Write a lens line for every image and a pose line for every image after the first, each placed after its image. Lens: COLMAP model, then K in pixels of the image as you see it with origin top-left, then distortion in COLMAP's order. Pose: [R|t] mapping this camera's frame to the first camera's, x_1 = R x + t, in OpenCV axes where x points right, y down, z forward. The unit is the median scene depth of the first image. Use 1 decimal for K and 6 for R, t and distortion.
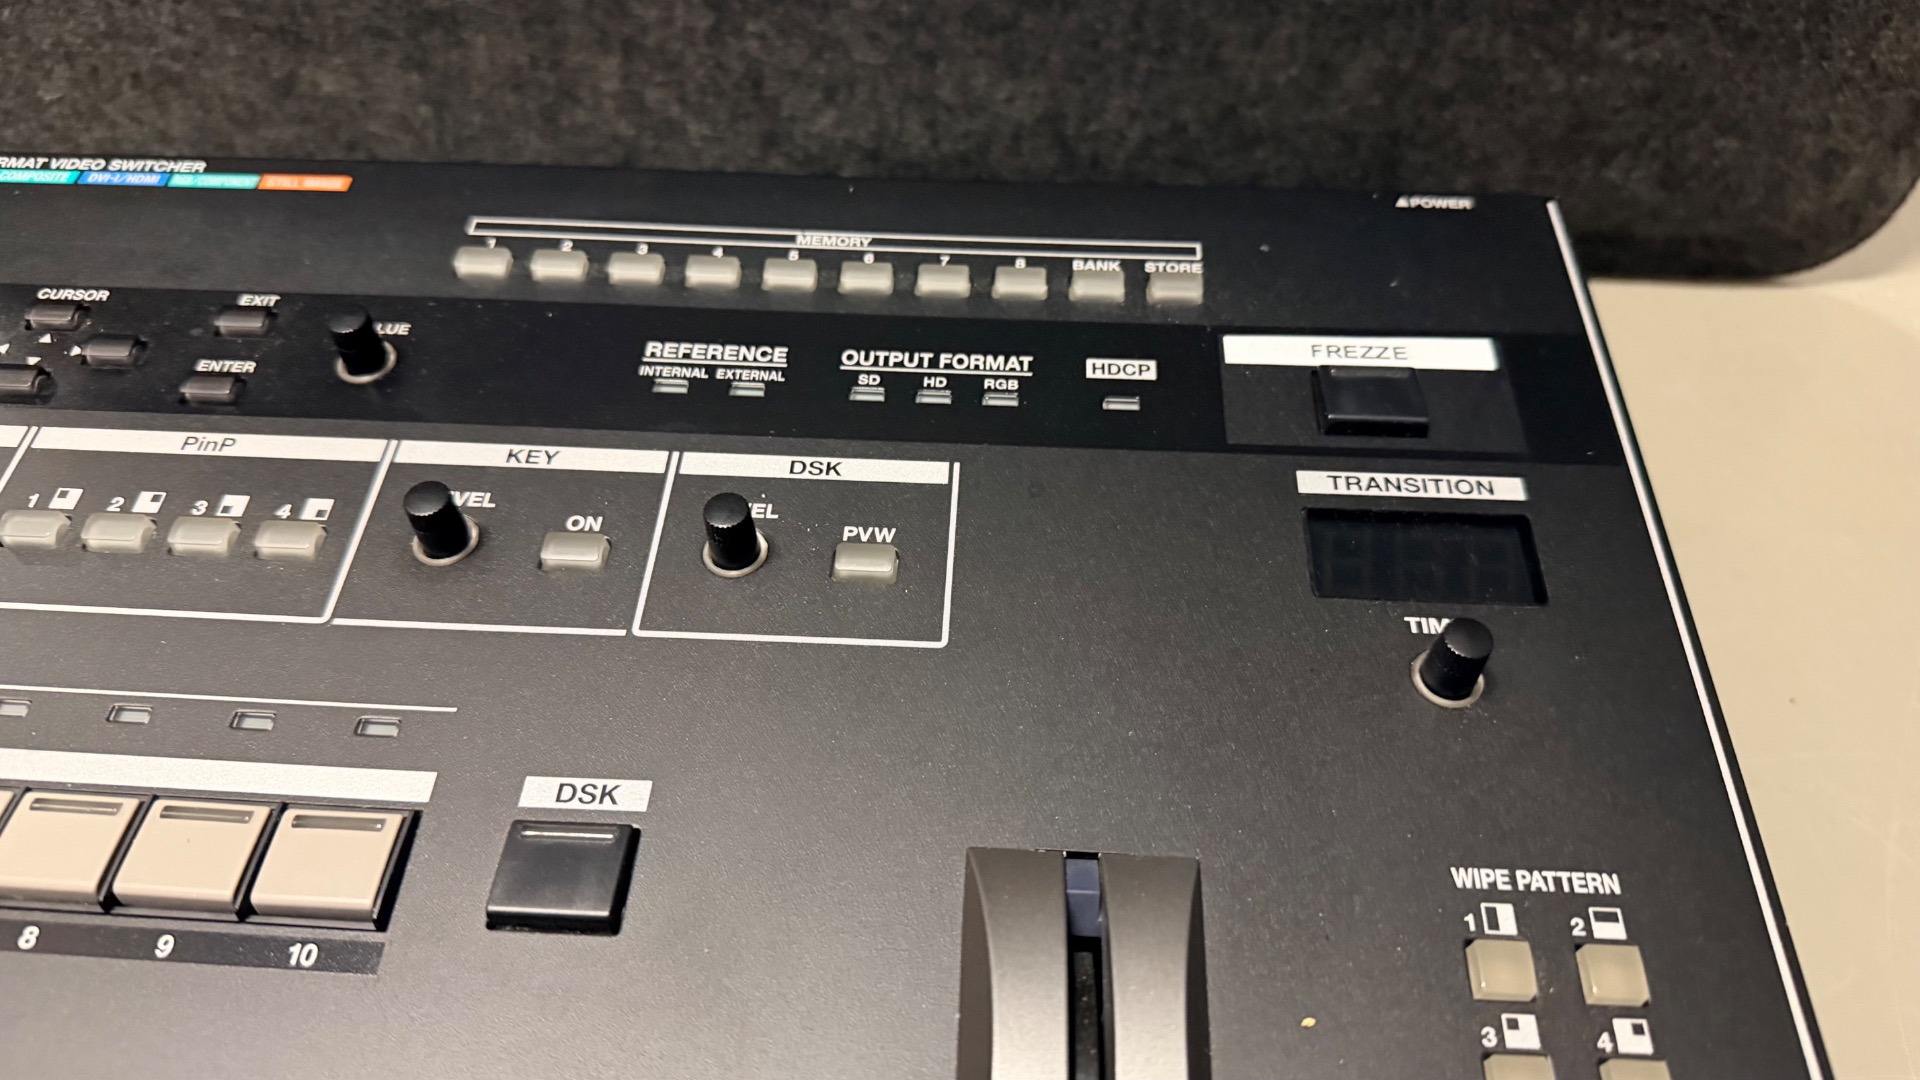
lens RADIAL K [[1365.1, 0, 971.8], [0, 1365.1, 515.8], [0, 0, 1]] dist [0.047715, -0.102284]
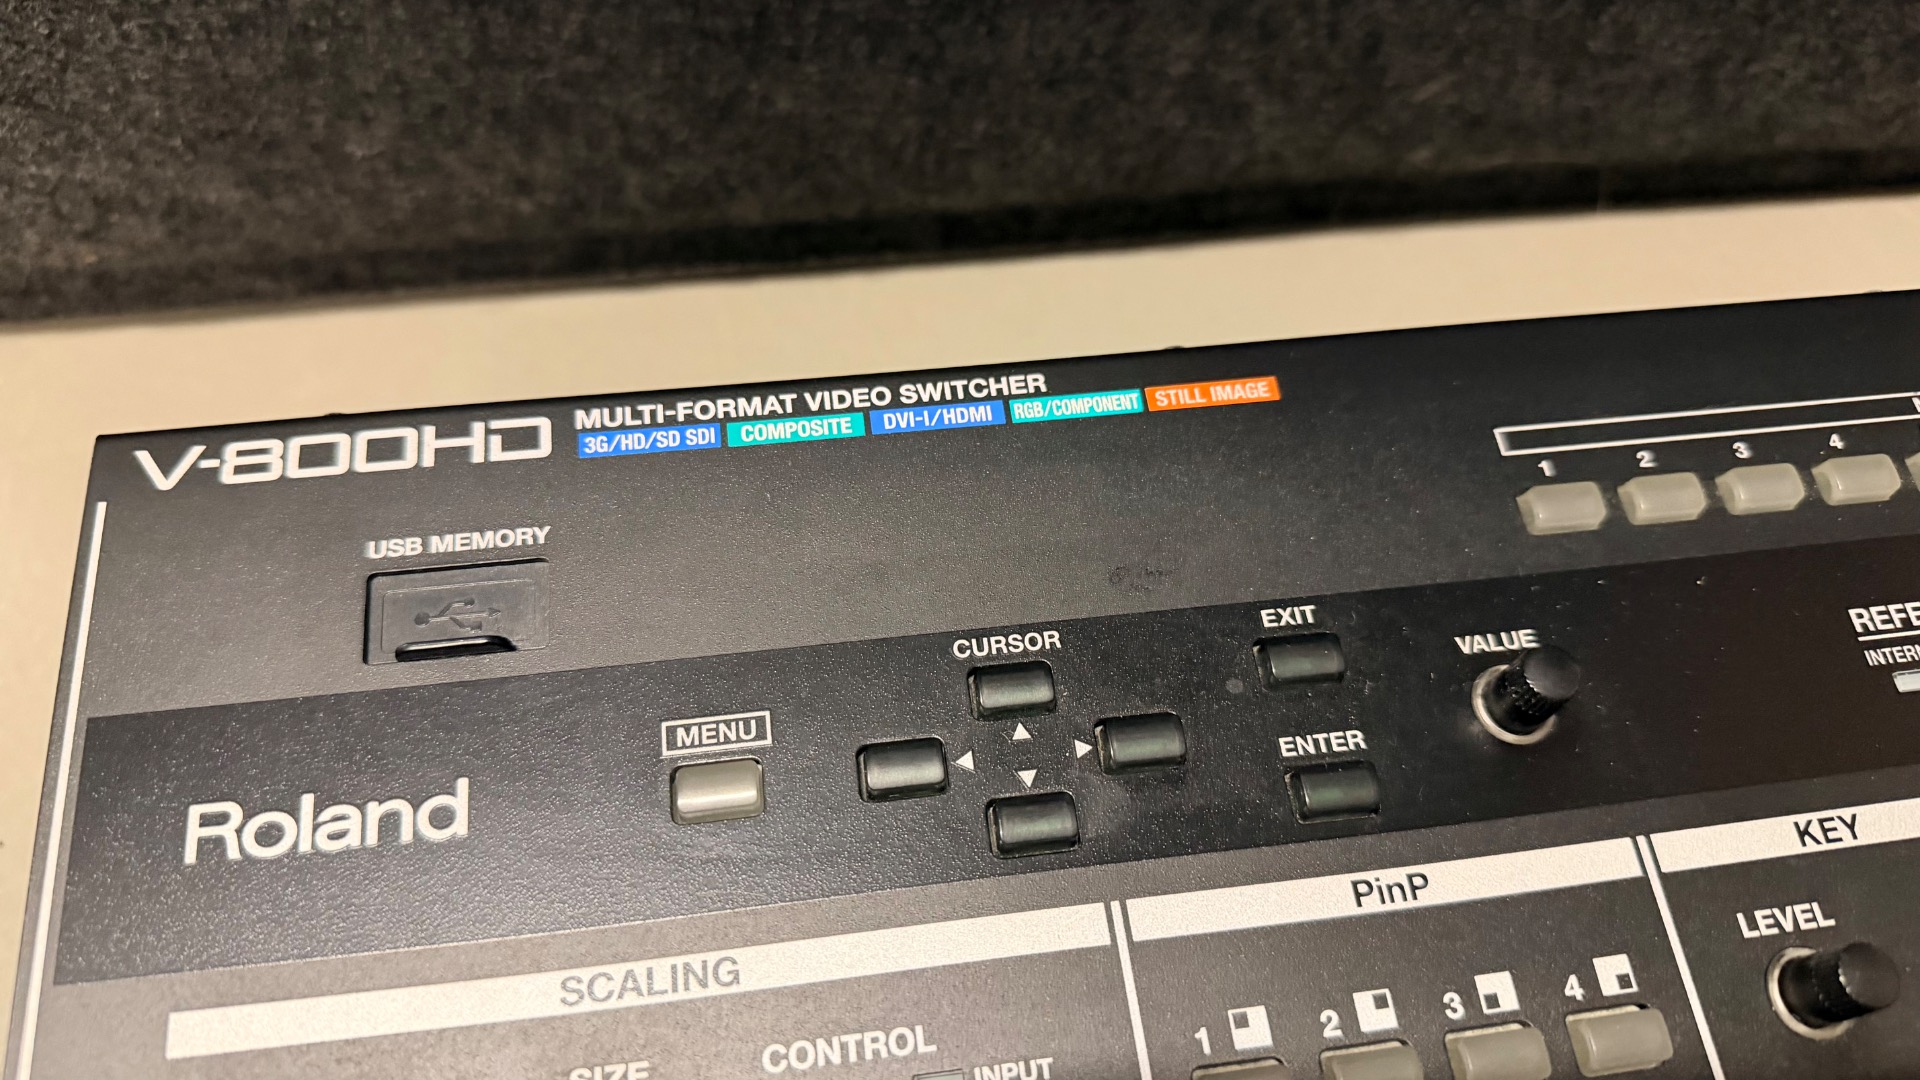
lens RADIAL K [[1365.1, 0, 953.9], [0, 1365.1, 525.3], [0, 0, 1]] dist [0.047715, -0.102284]
pose [[0.981763, -0.139838, 0.128788, -0.791570], [0.110706, 0.971266, 0.210683, -0.376023], [-0.154549, -0.192583, 0.969034, 0.385973]]
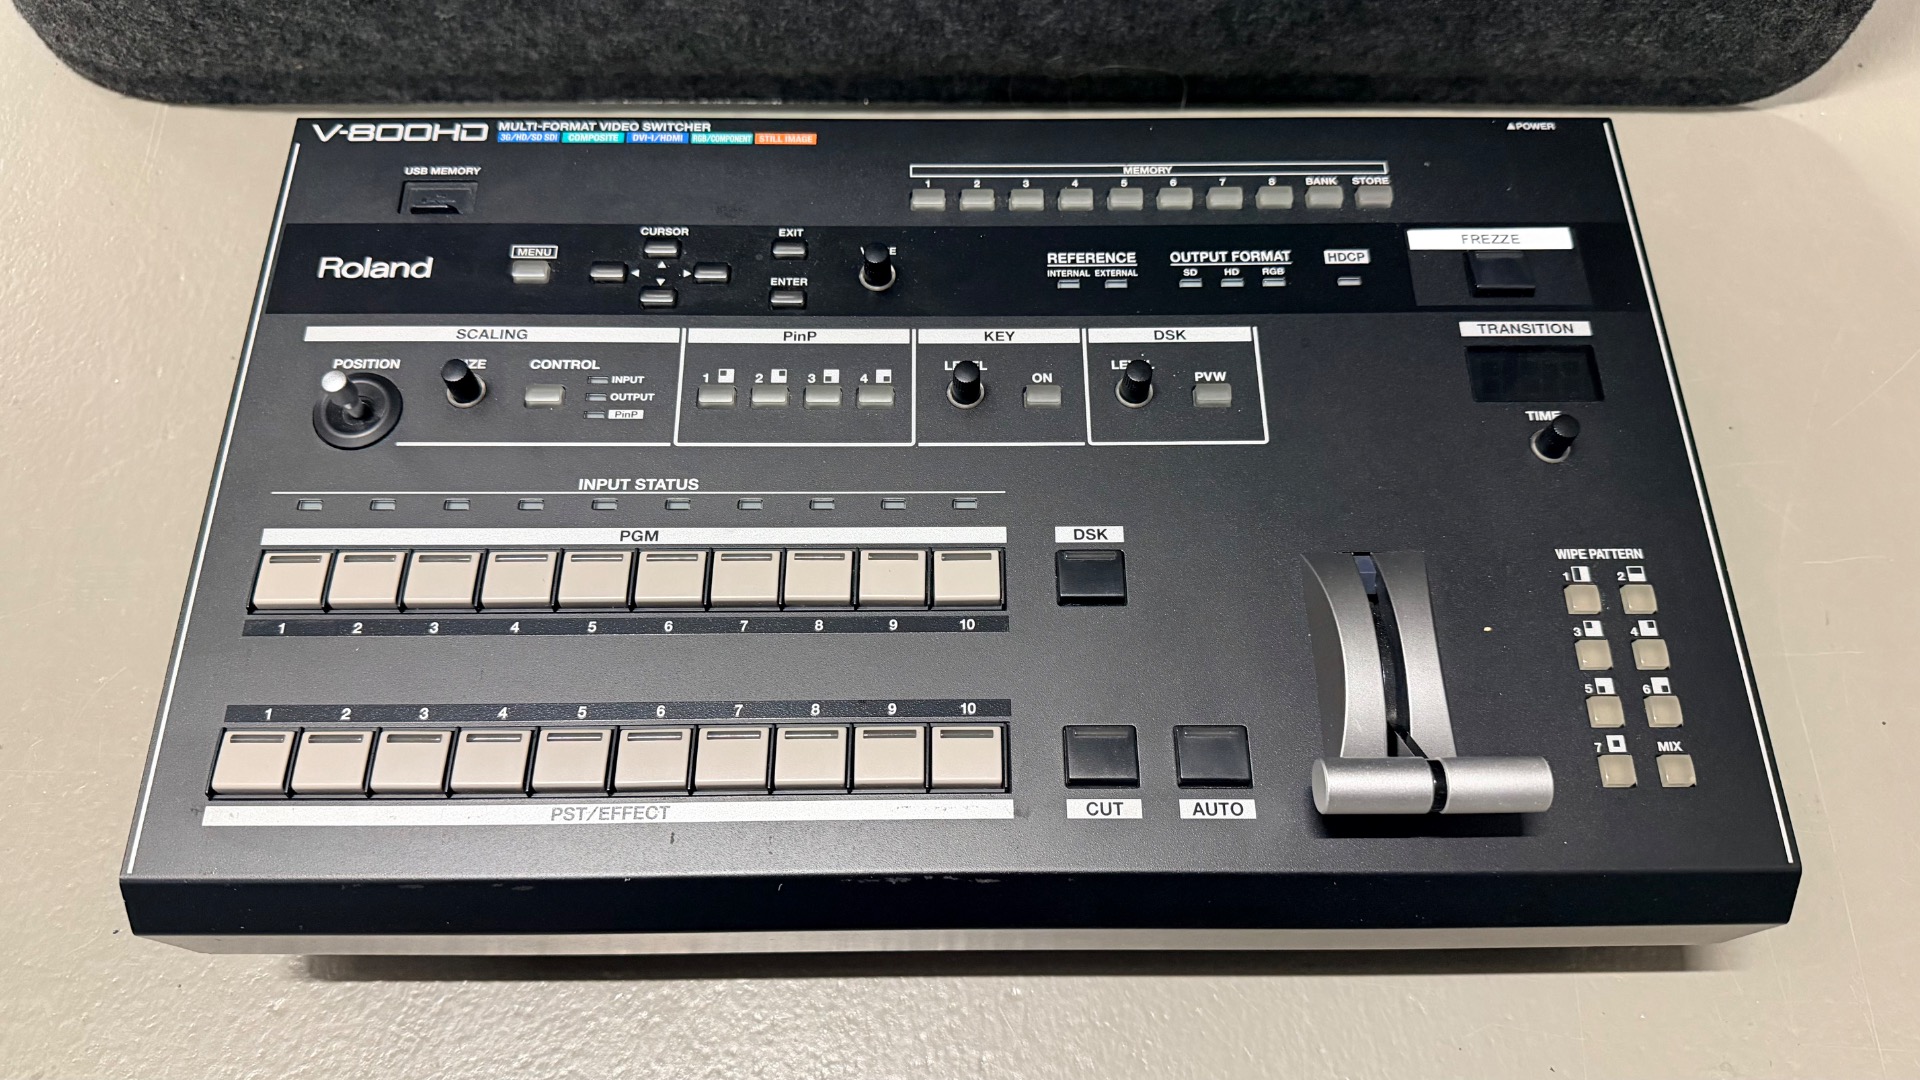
lens RADIAL K [[1365.1, 0, 966.9], [0, 1365.1, 518.7], [0, 0, 1]] dist [0.047715, -0.102284]
pose [[0.998039, -0.050559, 0.036905, -0.407763], [0.040775, 0.972444, 0.229543, -0.195436], [-0.047494, -0.227588, 0.972599, -0.613937]]
